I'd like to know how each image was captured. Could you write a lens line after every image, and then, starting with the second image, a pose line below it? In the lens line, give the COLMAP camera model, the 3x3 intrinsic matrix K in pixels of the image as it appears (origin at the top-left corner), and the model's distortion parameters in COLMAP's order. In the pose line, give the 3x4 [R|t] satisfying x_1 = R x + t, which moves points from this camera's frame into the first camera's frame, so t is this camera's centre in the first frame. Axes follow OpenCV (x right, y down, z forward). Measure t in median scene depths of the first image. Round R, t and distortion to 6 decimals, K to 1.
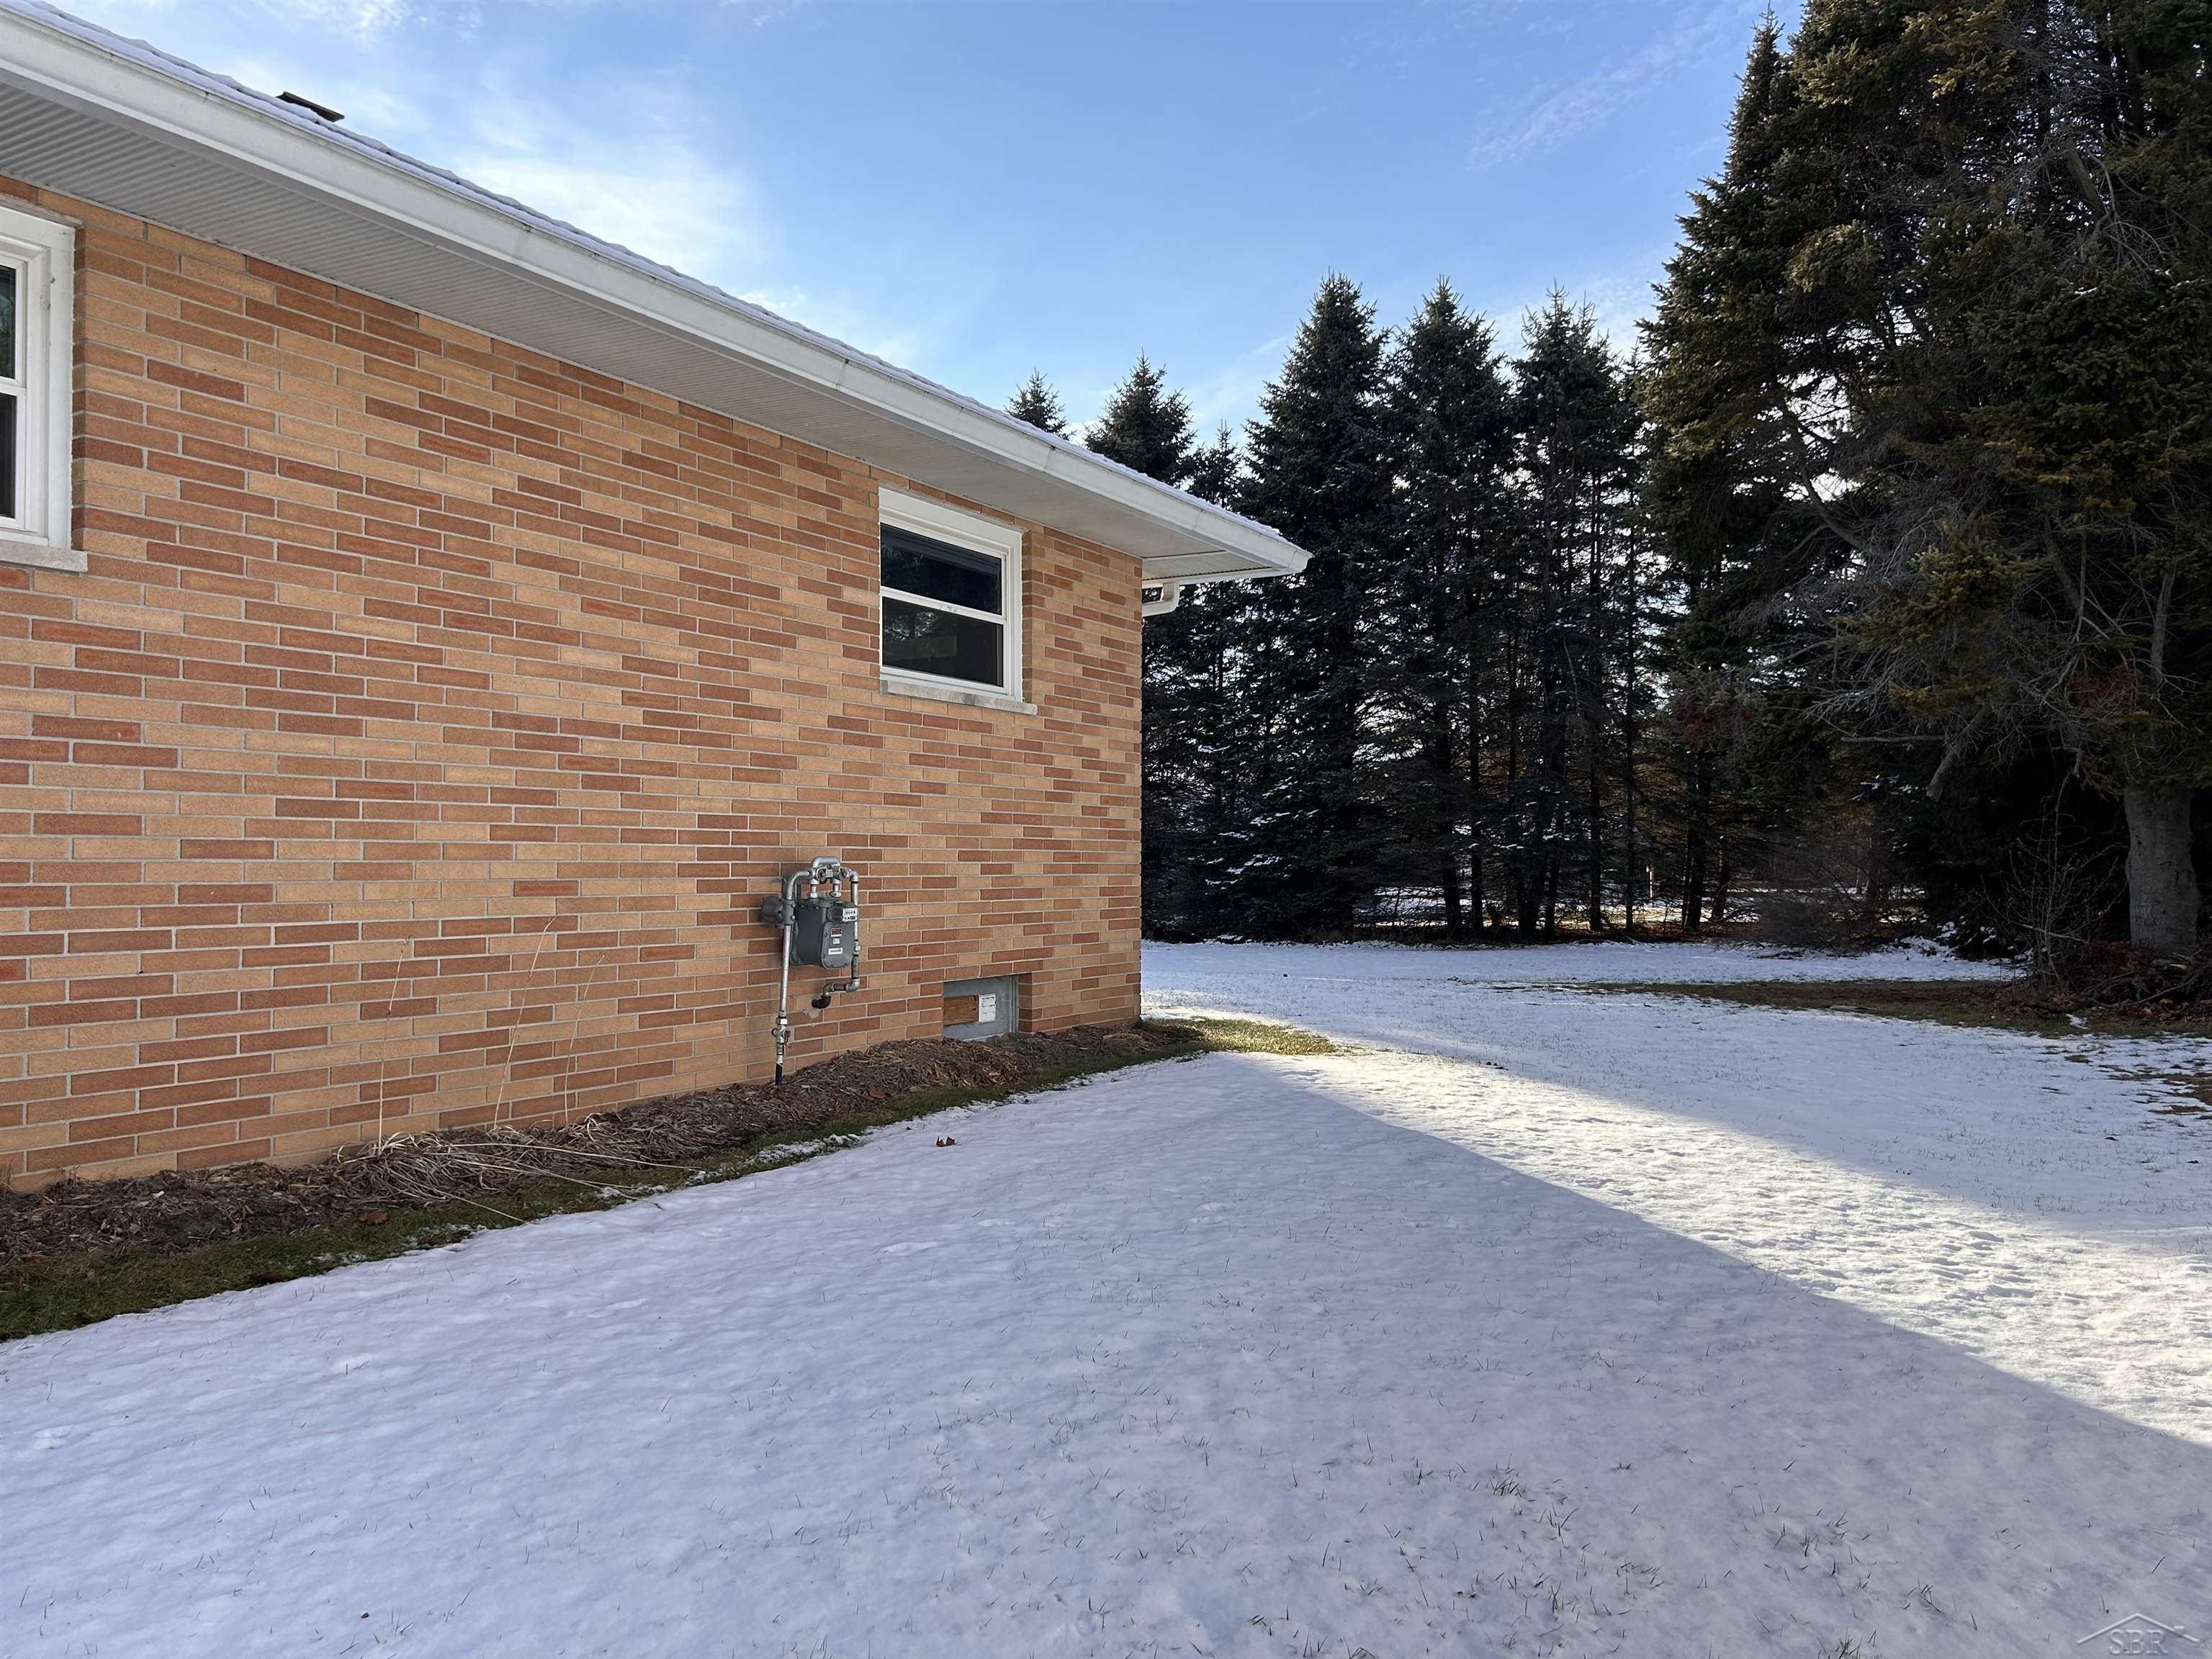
lens RADIAL K [[1675.6, 0, 1106.0], [0, 1675.6, 829.5], [0, 0, 1]] dist [0.092938, -0.097549]
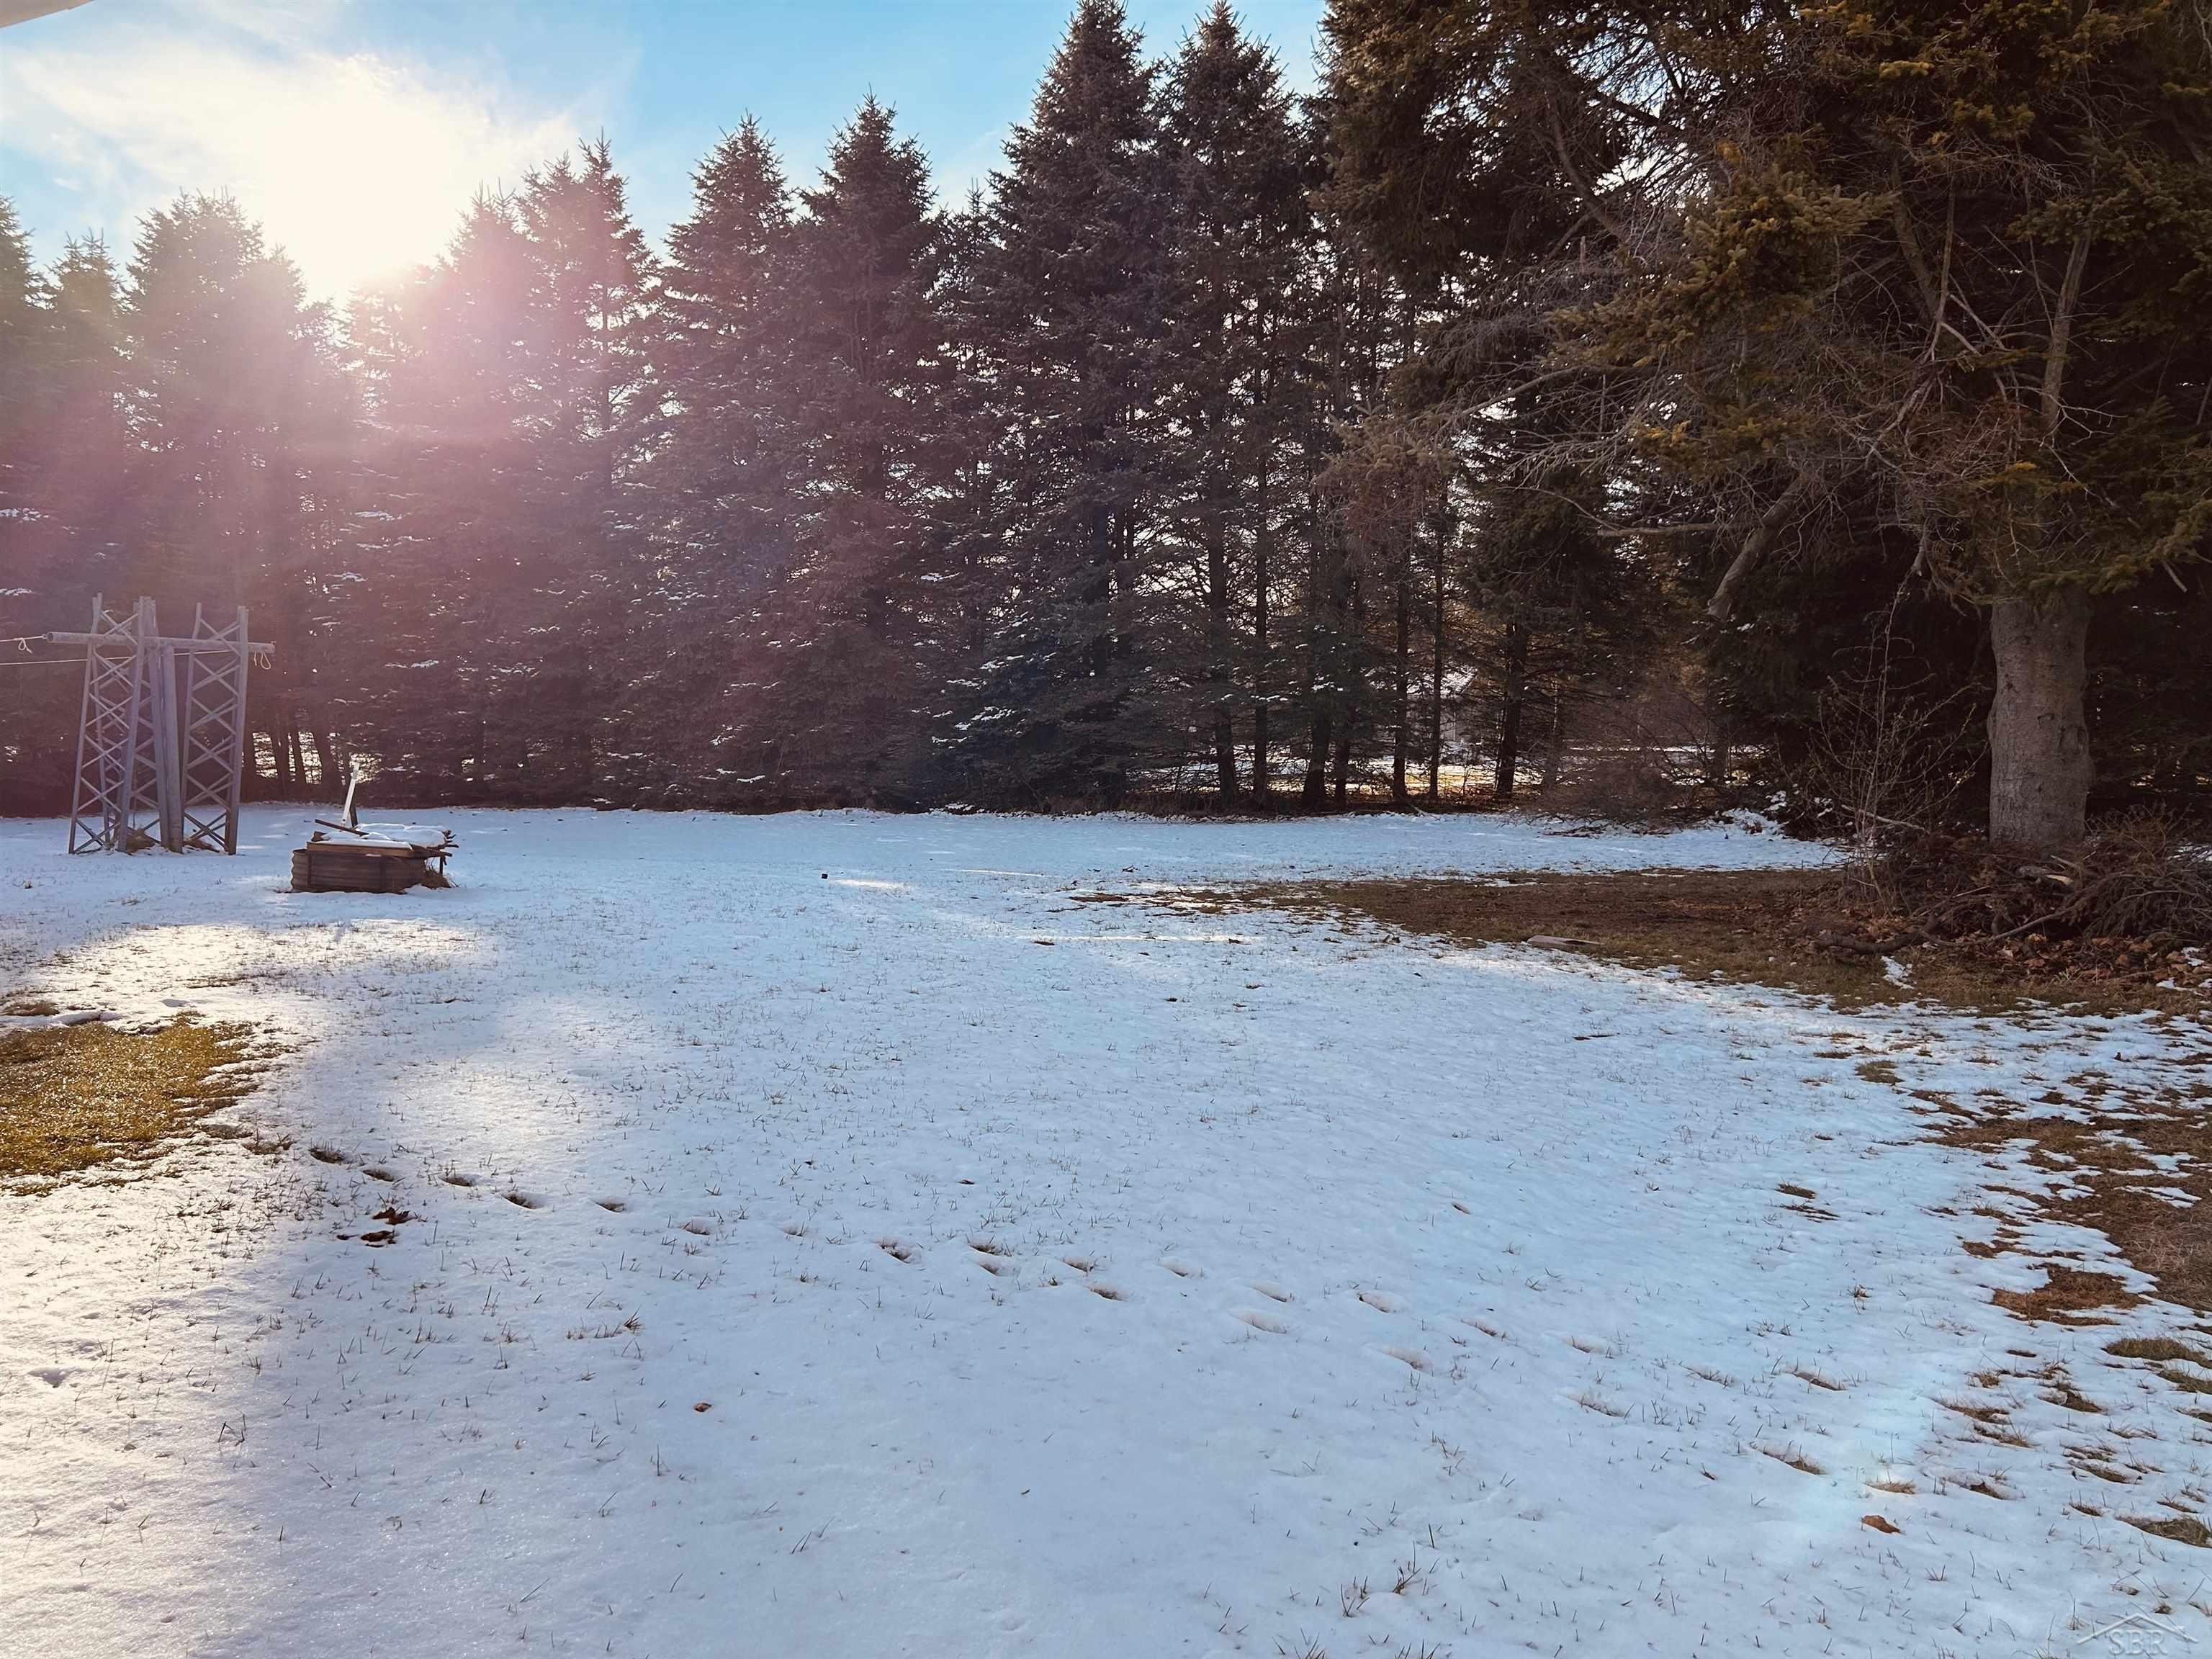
lens RADIAL K [[1677.9, 0, 1106.0], [0, 1677.9, 829.5], [0, 0, 1]] dist [0.042592, -0.040217]
pose [[0.998548, 0.000531, 0.053866, 0.222419], [-0.005125, 0.996351, 0.085192, 0.009608], [-0.053624, -0.085344, 0.994907, 0.366632]]
